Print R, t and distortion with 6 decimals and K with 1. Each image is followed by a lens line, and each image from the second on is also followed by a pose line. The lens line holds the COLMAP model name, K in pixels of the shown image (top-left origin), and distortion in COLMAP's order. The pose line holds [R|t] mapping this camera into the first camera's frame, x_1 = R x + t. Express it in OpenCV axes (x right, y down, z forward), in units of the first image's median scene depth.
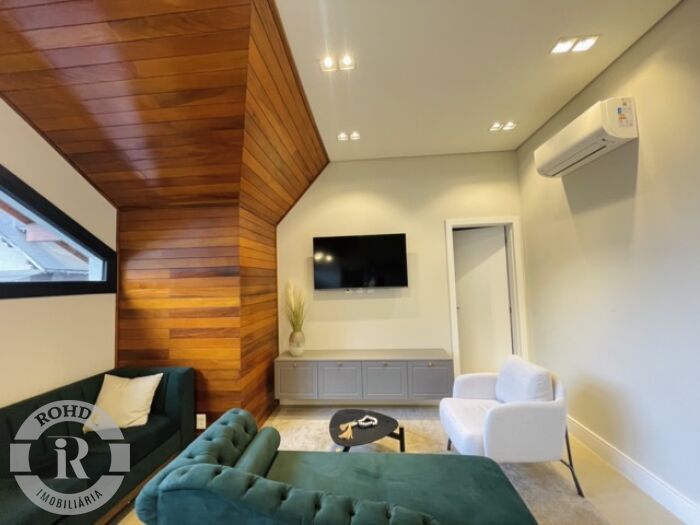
lens RADIAL K [[281.2, 0, 350.0], [0, 281.2, 262.5], [0, 0, 1]] dist [-0.000825, 0.000113]
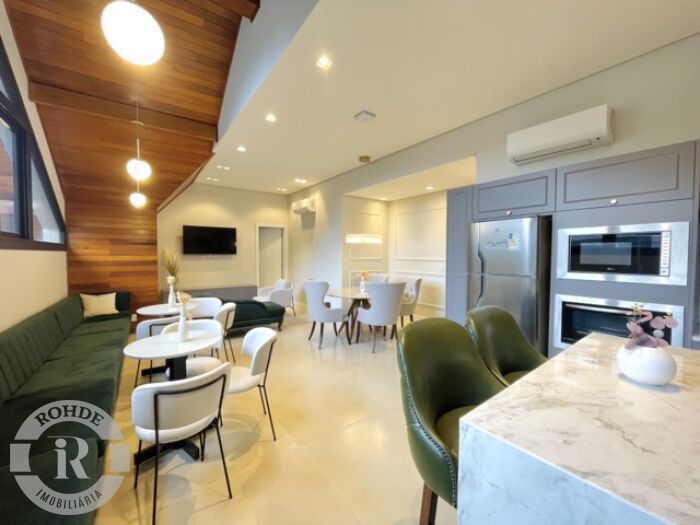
lens RADIAL K [[281.2, 0, 350.0], [0, 281.2, 262.5], [0, 0, 1]] dist [-0.000825, 0.000113]
pose [[0.761395, 0.014626, 0.648124, -0.604528], [-0.069653, 0.995804, 0.059355, -0.042129], [-0.644536, -0.090336, 0.759218, -1.348733]]
